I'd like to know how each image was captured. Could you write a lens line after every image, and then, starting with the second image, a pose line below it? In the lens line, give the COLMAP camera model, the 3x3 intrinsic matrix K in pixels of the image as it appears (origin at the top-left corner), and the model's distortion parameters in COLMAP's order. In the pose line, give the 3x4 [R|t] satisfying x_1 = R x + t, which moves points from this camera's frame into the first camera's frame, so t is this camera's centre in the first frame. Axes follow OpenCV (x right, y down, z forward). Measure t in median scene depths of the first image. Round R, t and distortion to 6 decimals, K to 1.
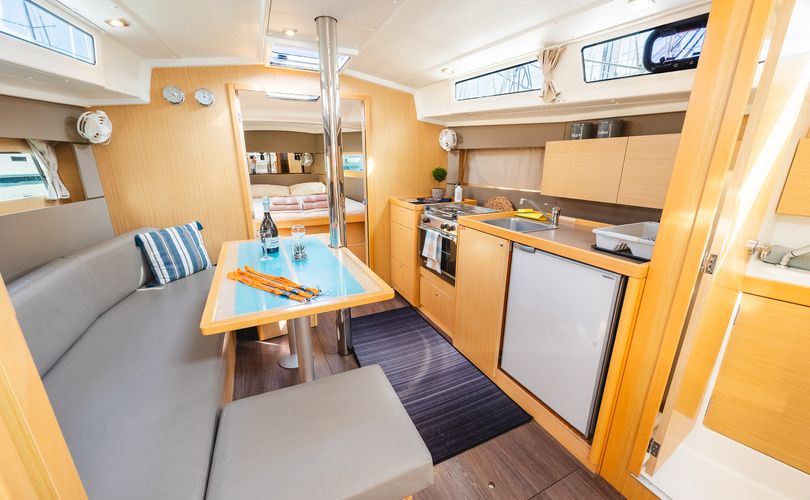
lens RADIAL K [[311.2, 0, 405.0], [0, 311.2, 250.0], [0, 0, 1]] dist [-0.000479, 0.000101]
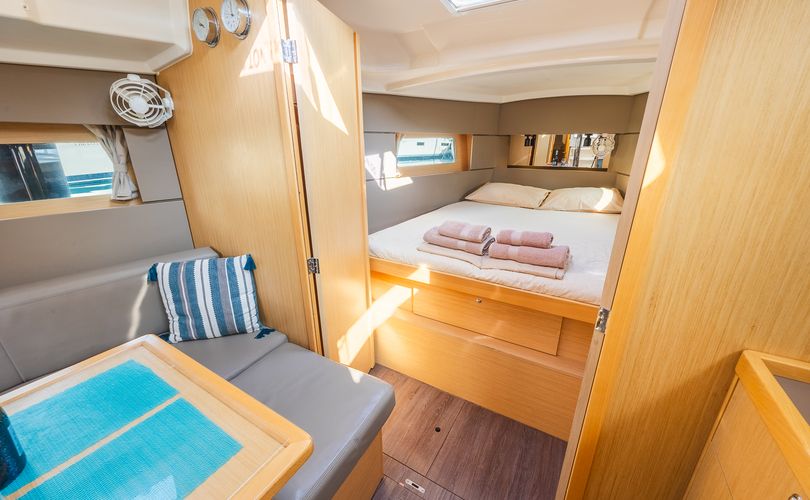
lens RADIAL K [[305.9, 0, 405.0], [0, 305.9, 250.0], [0, 0, 1]] dist [-0.000007, 0.000016]
pose [[0.563875, 0.271245, -0.780046, -0.047419], [-0.232035, 0.958512, 0.165571, -0.283707], [0.792594, 0.087636, 0.603419, 0.935349]]
